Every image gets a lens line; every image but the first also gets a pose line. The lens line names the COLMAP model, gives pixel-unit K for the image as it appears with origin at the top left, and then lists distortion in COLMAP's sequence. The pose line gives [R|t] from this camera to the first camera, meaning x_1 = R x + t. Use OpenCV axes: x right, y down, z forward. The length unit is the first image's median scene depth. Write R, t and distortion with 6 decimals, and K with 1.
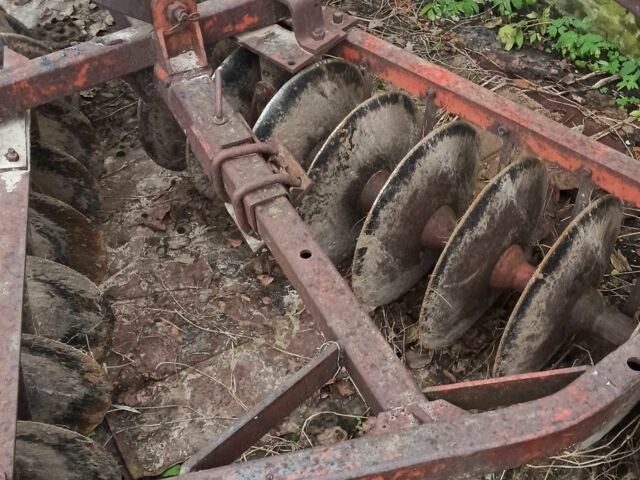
lens RADIAL K [[862.3, 0, 320.0], [0, 862.3, 240.0], [0, 0, 1]] dist [0.104323, -0.131779]
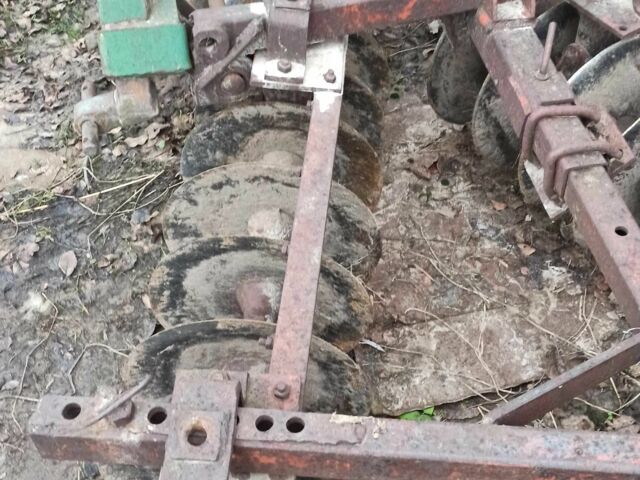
lens RADIAL K [[862.3, 0, 320.0], [0, 862.3, 240.0], [0, 0, 1]] dist [0.104323, -0.131779]
pose [[0.957041, 0.209574, -0.200378, -0.101263], [-0.201083, 0.977606, 0.062065, 0.024157], [0.208898, -0.019106, 0.977751, 0.005389]]
